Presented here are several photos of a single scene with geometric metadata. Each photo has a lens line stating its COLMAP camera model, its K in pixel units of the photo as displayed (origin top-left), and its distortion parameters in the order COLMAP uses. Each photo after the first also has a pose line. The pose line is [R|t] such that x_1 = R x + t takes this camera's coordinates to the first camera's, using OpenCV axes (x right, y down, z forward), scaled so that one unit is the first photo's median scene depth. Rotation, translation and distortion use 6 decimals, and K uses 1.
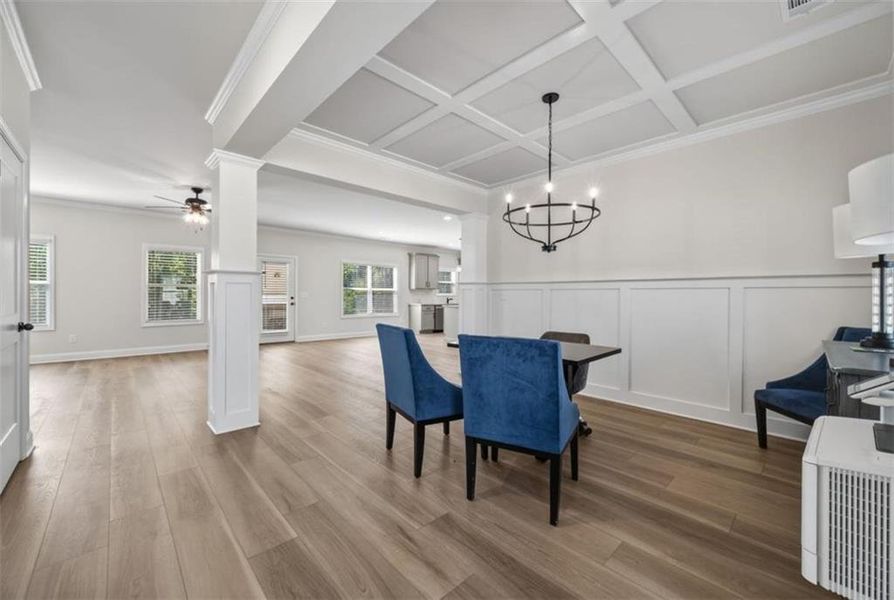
lens RADIAL K [[352.4, 0, 449.8], [0, 352.4, 297.9], [0, 0, 1]] dist [-0.003168, 0.000102]
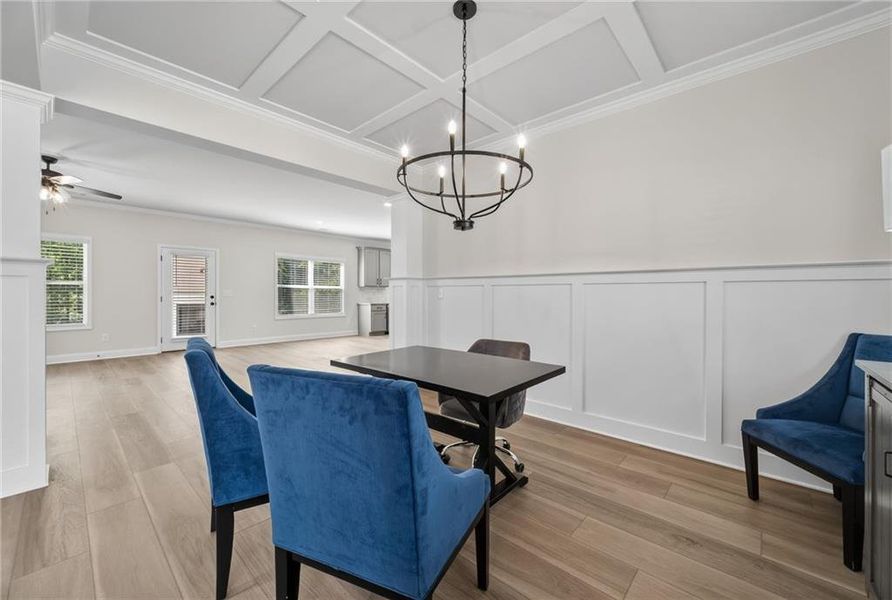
lens RADIAL K [[351.6, 0, 448.6], [0, 351.6, 295.1], [0, 0, 1]] dist [-0.003168, 0.000102]
pose [[0.997409, -0.003374, 0.071864, 0.178139], [0.003575, 0.999990, -0.002673, -0.000471], [-0.071854, 0.002923, 0.997411, 0.274193]]
